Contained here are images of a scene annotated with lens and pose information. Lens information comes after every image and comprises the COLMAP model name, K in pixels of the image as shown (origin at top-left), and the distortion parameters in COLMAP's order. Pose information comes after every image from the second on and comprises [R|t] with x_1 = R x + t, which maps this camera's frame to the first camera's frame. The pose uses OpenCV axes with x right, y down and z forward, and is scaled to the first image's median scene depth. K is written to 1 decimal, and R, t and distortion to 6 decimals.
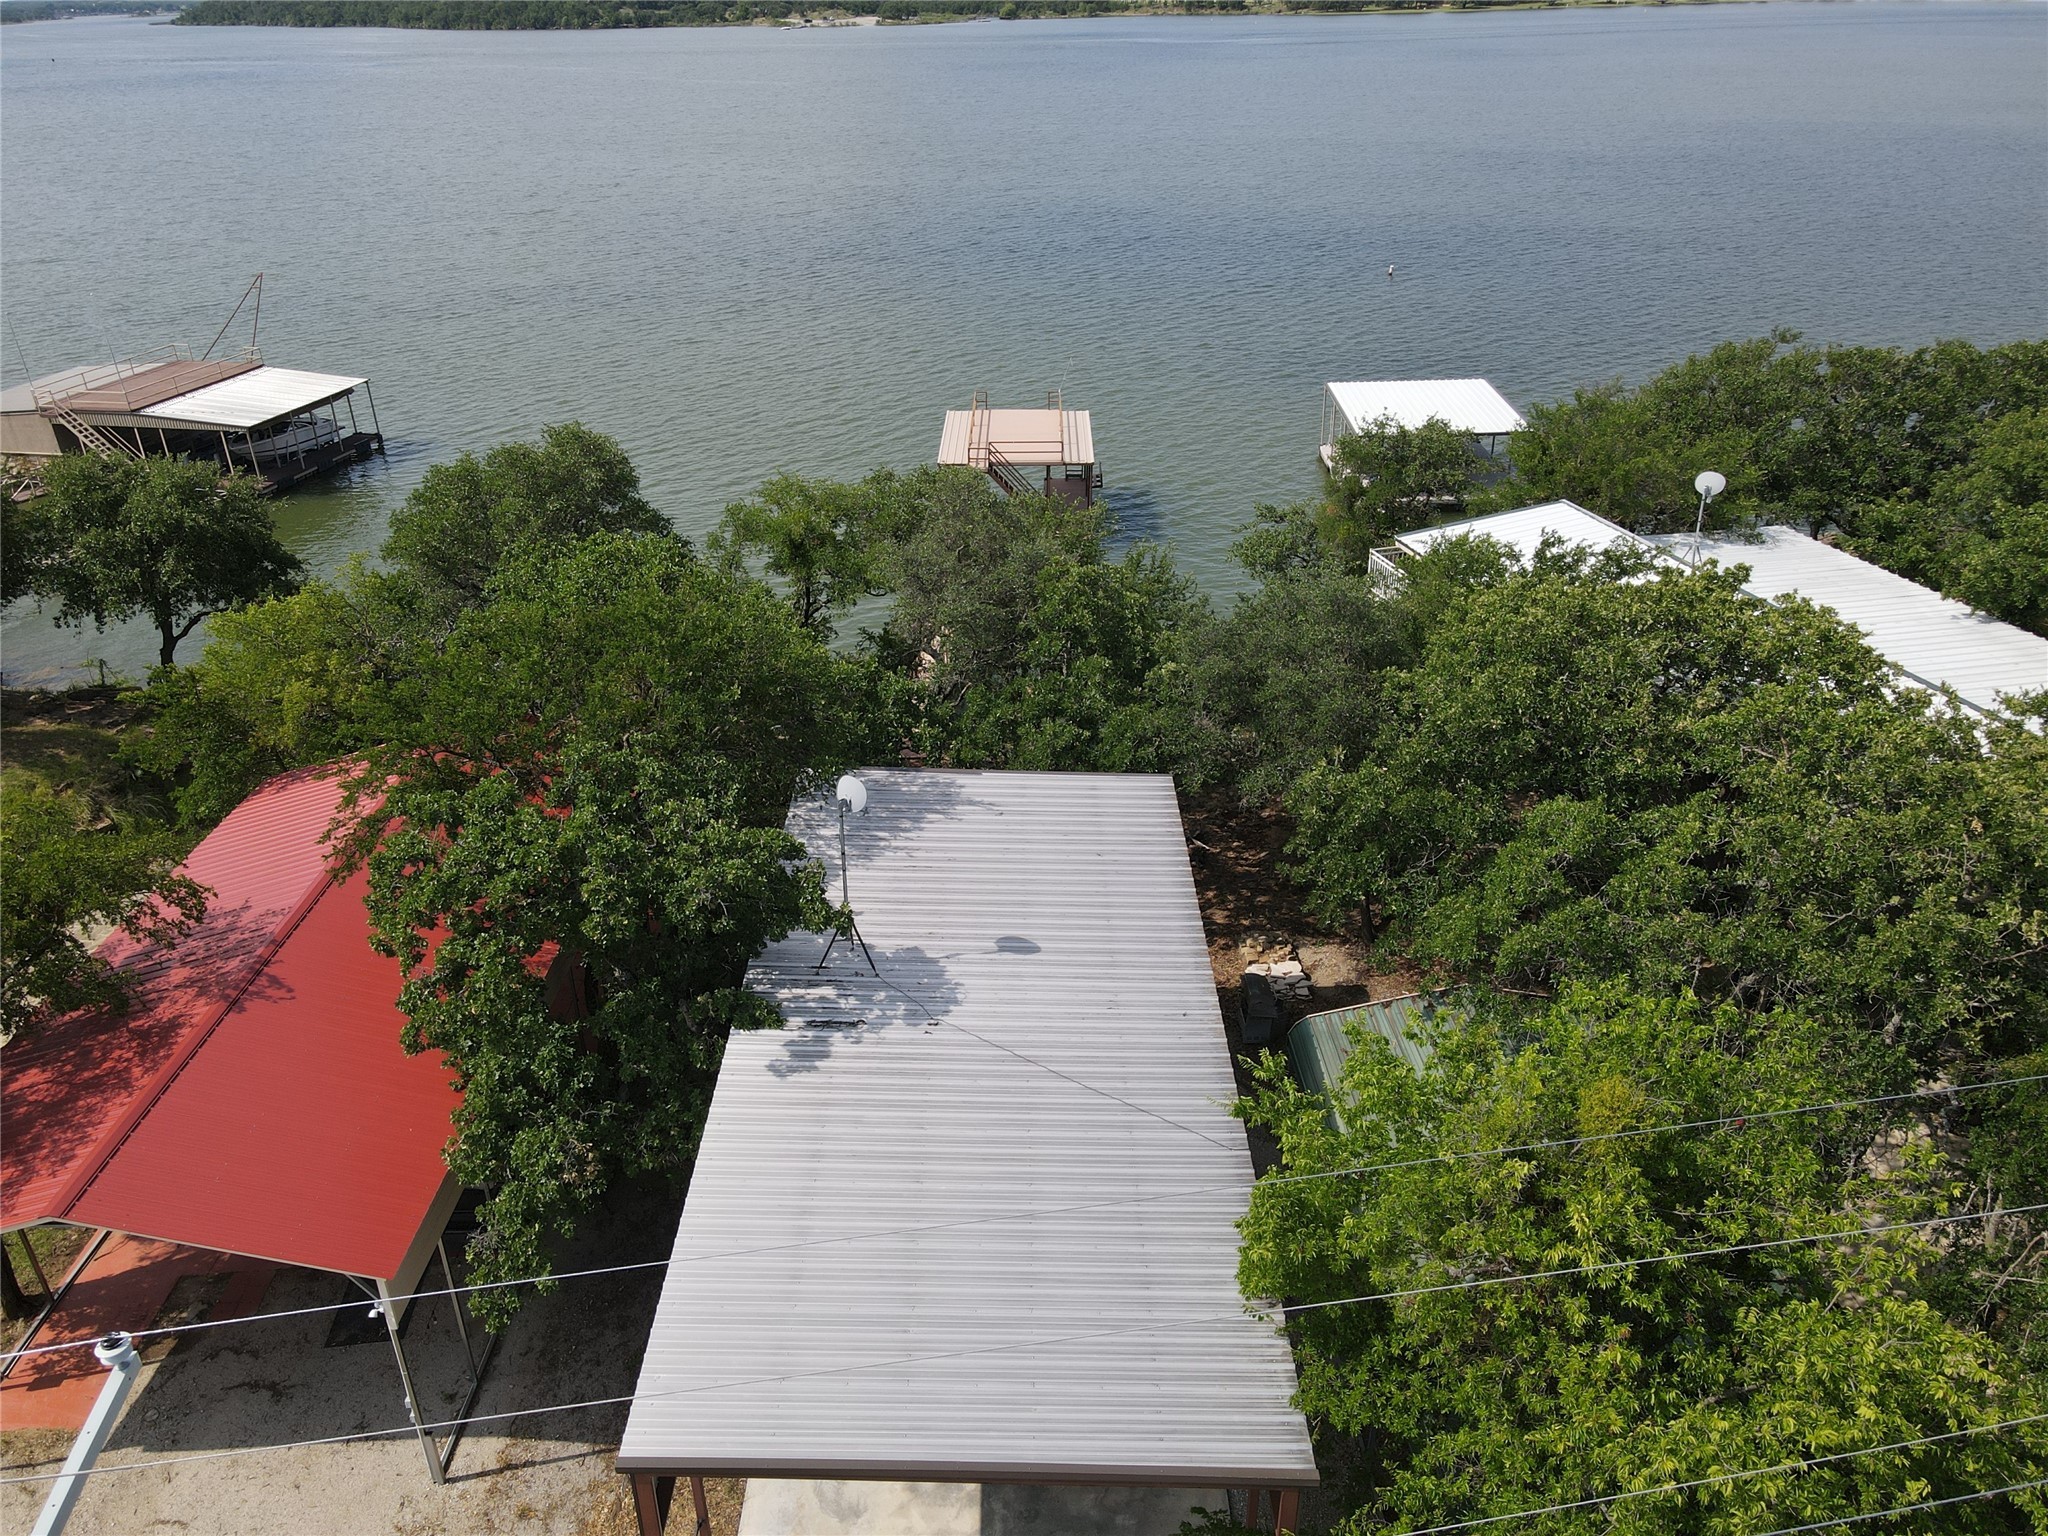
lens RADIAL K [[1493.6, 0, 996.4], [0, 1493.6, 750.7], [0, 0, 1]] dist [0.012165, 0.019477]
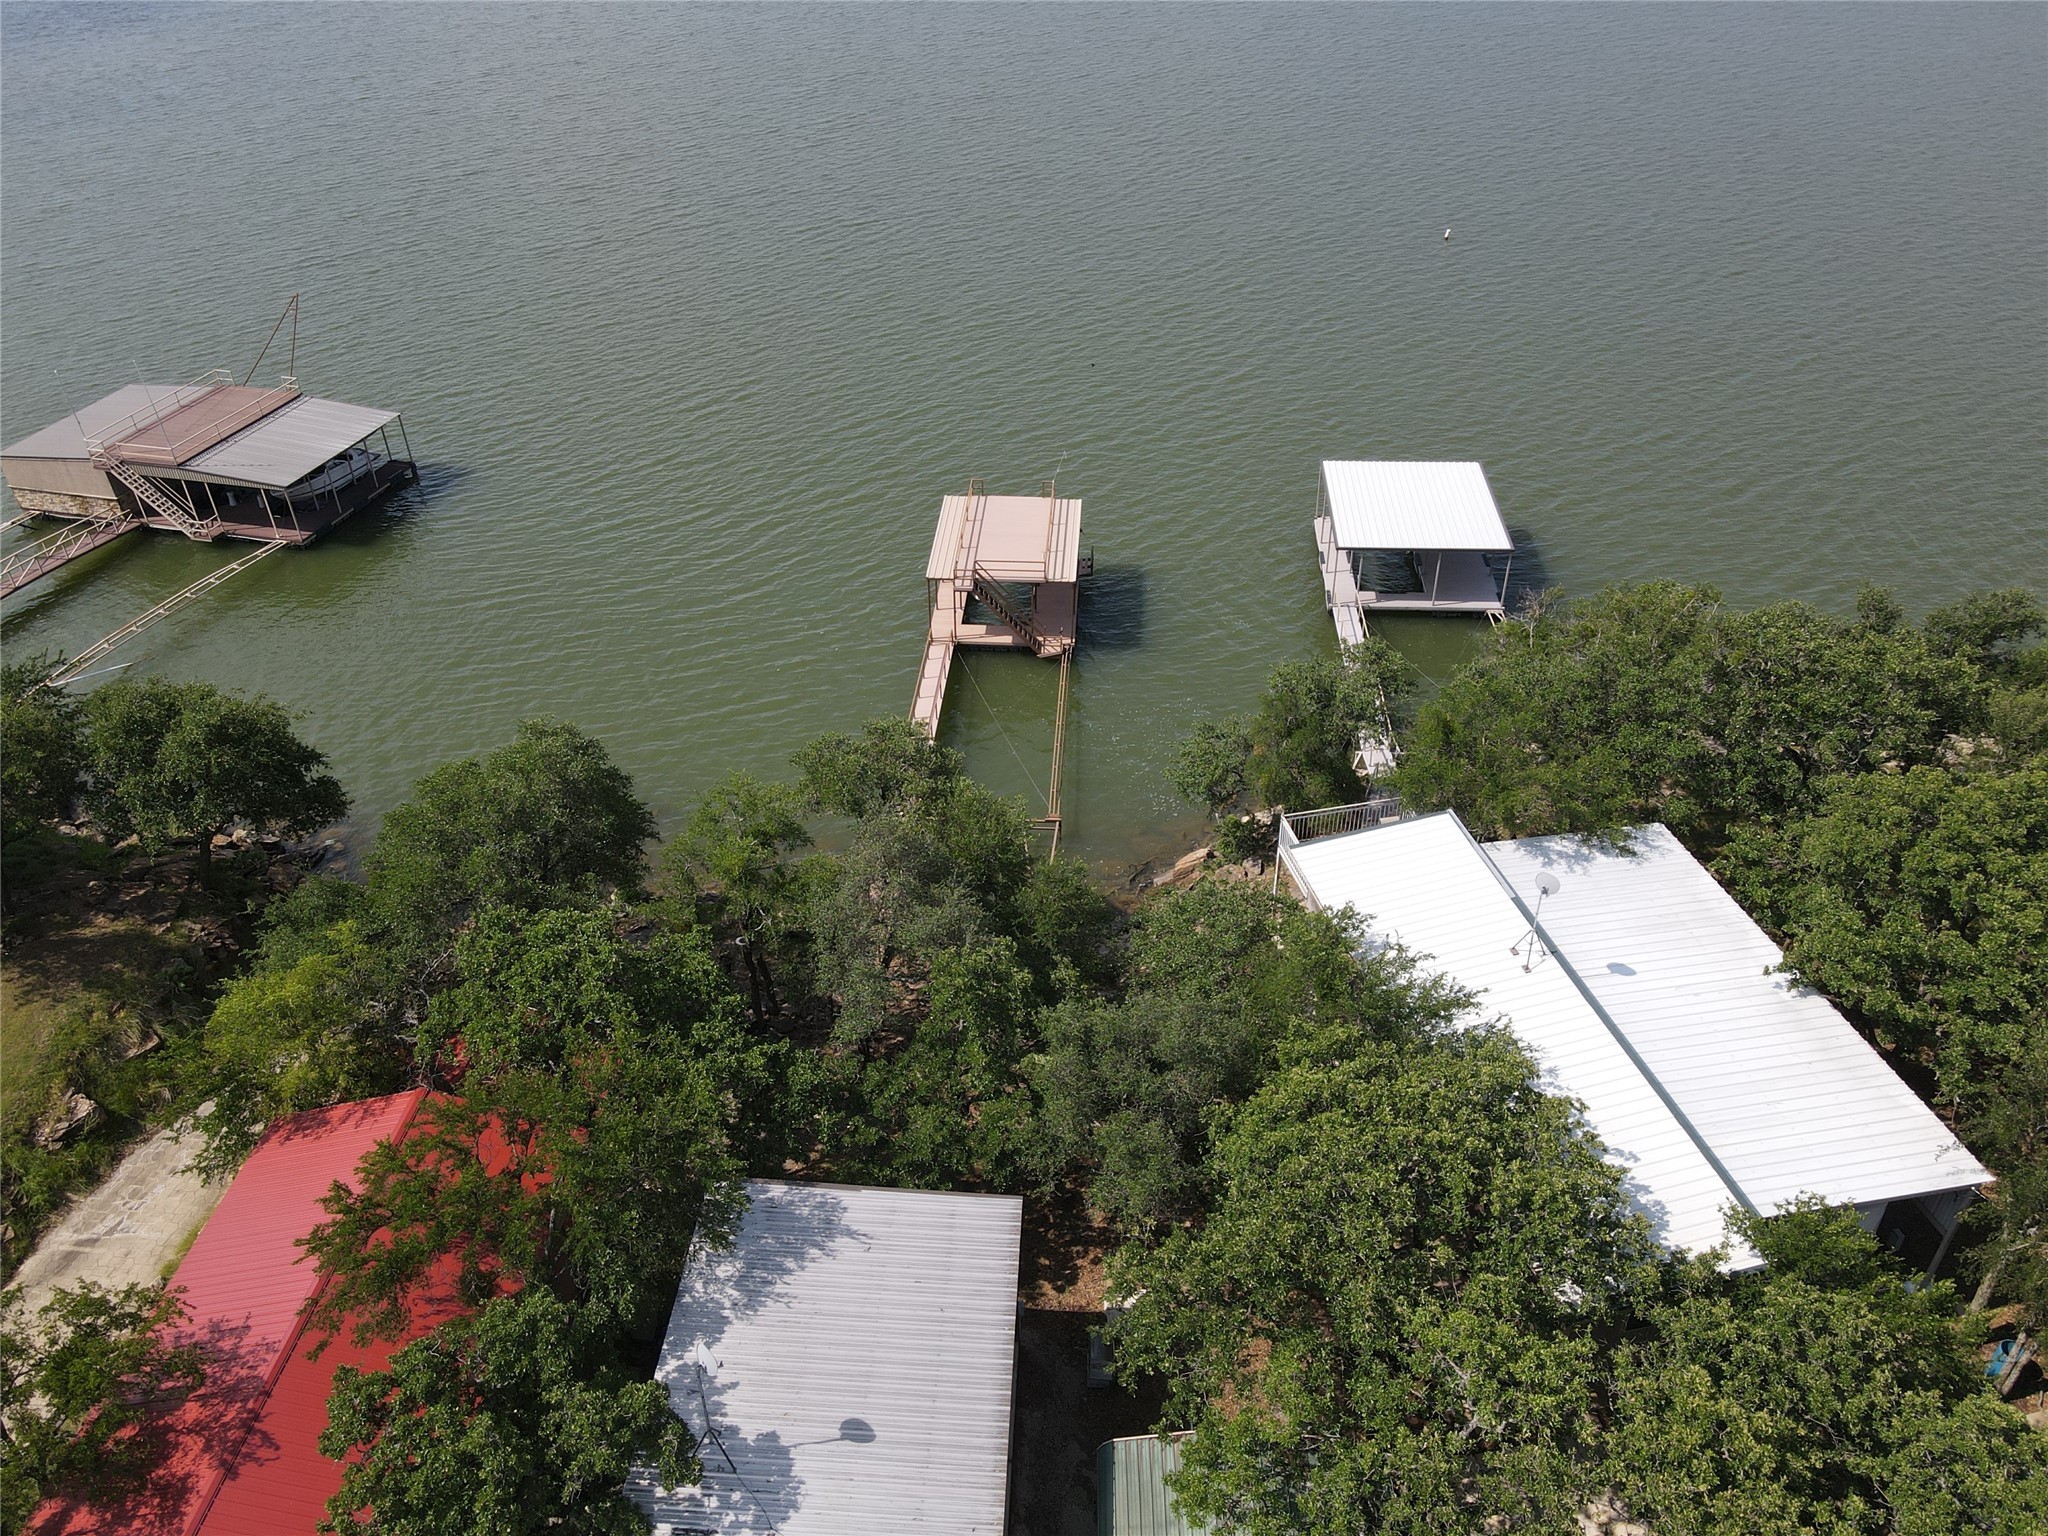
lens RADIAL K [[1493.6, 0, 986.1], [0, 1493.6, 758.4], [0, 0, 1]] dist [0.012165, 0.019477]
pose [[0.998268, 0.034588, -0.047579, 0.168879], [-0.028078, 0.990948, 0.131278, -0.610806], [0.051689, -0.129715, 0.990203, -0.150772]]
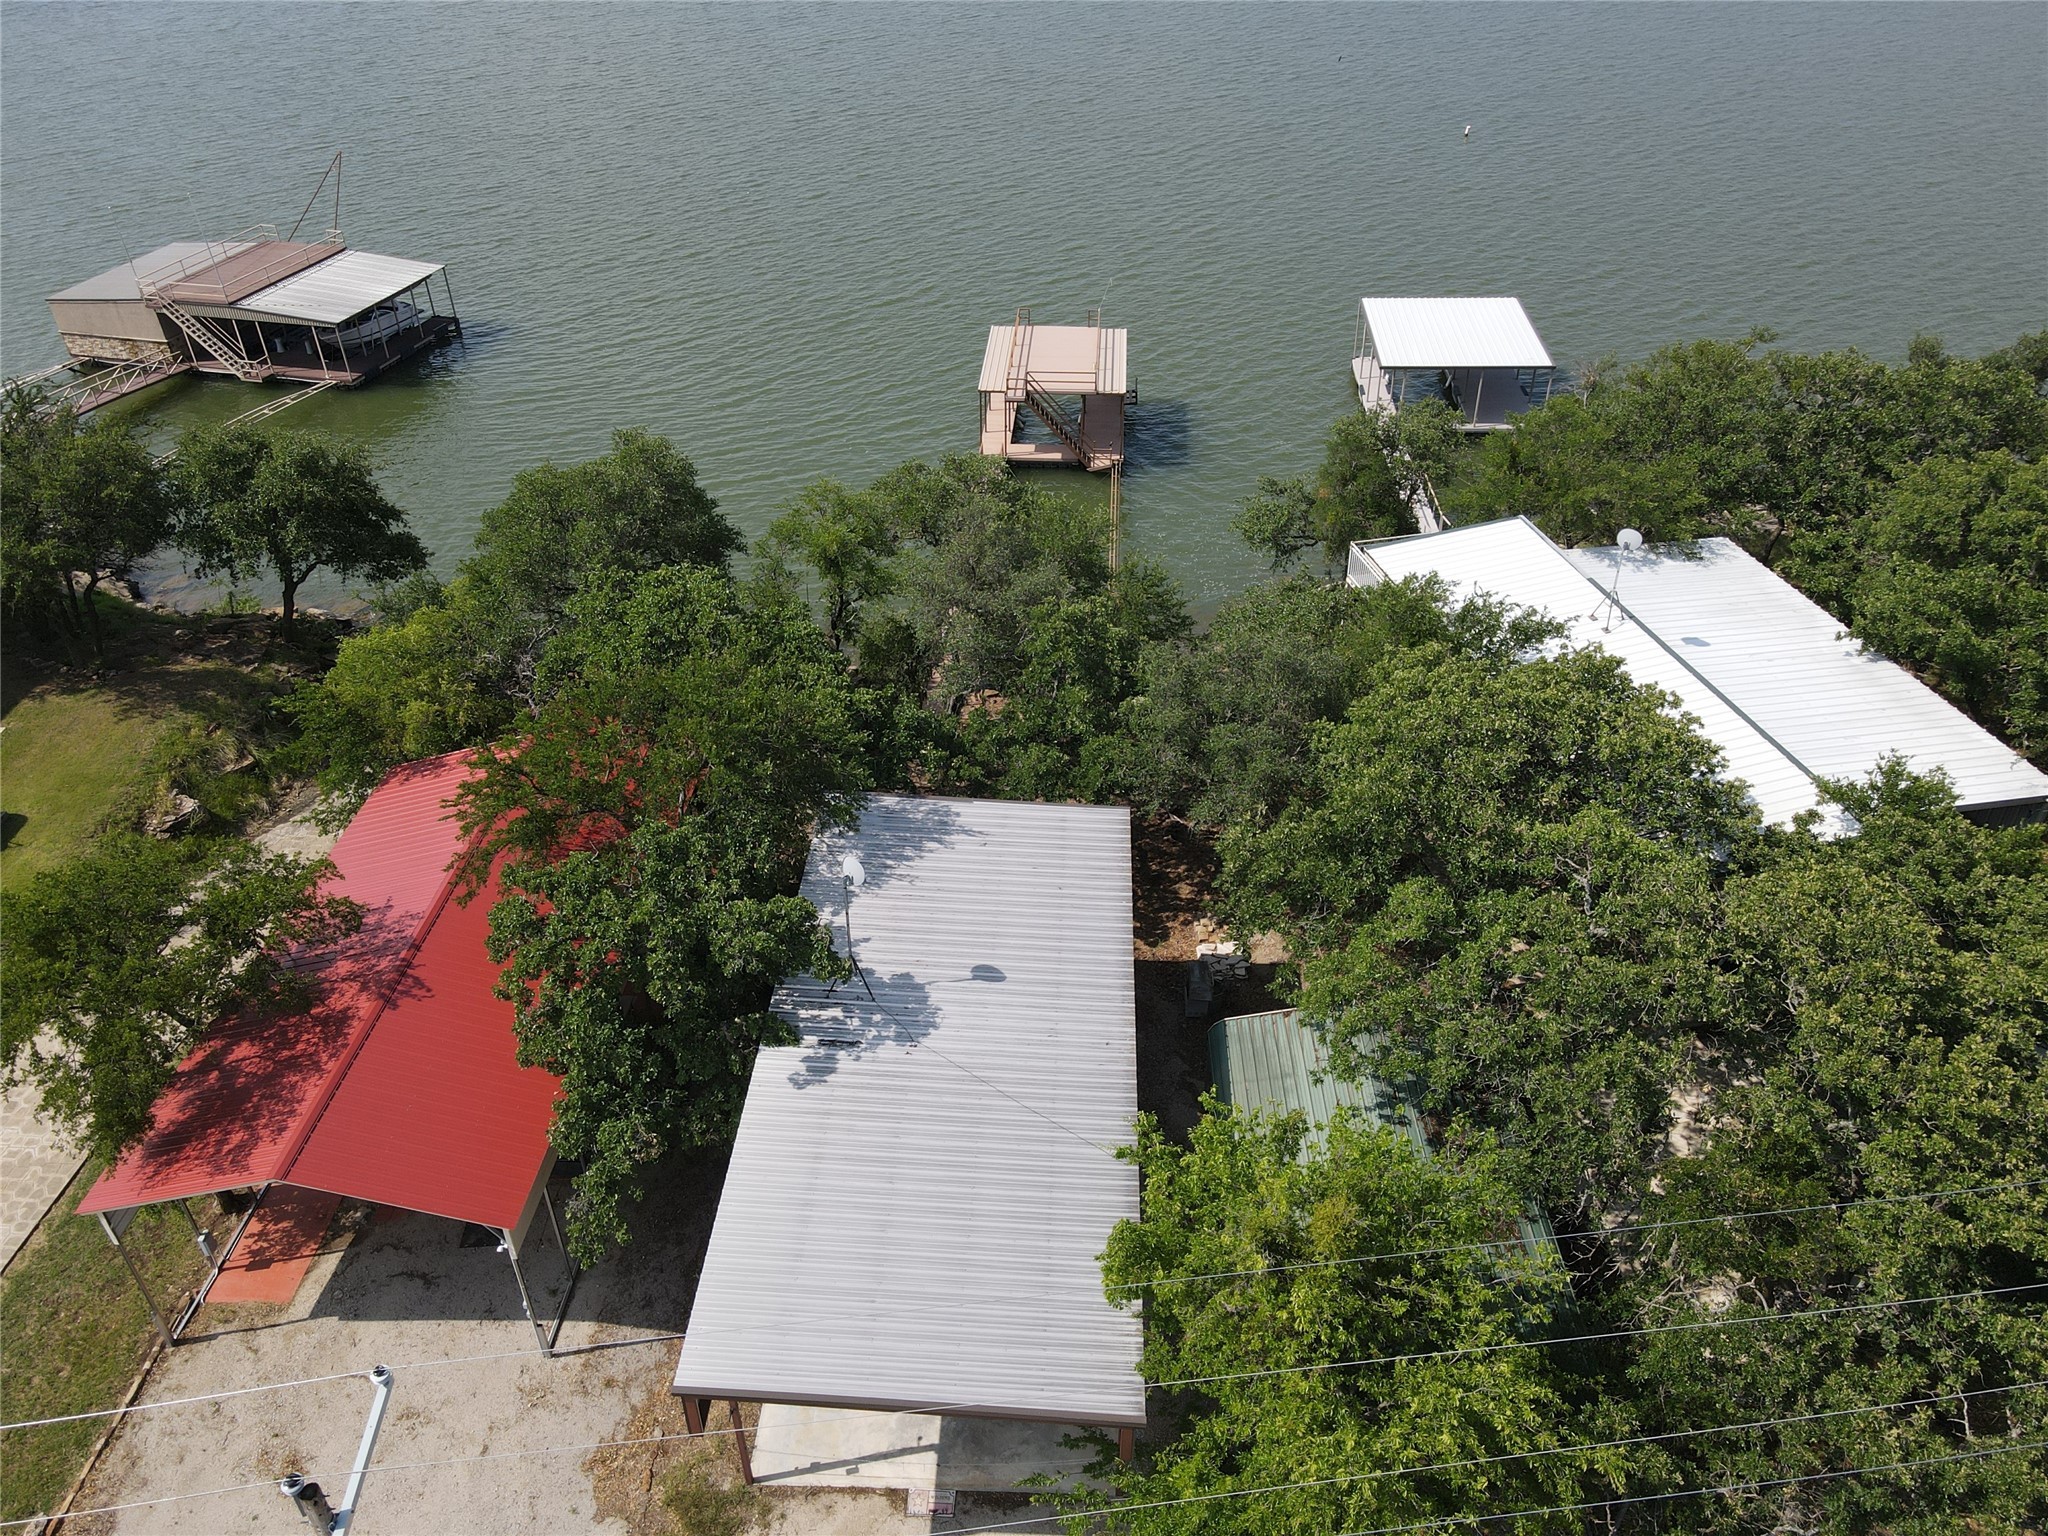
lens RADIAL K [[1493.6, 0, 991.1], [0, 1493.6, 742.6], [0, 0, 1]] dist [0.012165, 0.019477]
pose [[0.998534, 0.033655, -0.042395, 0.069329], [-0.027942, 0.991279, 0.128786, -0.241222], [0.046359, -0.127412, 0.990766, -0.251170]]
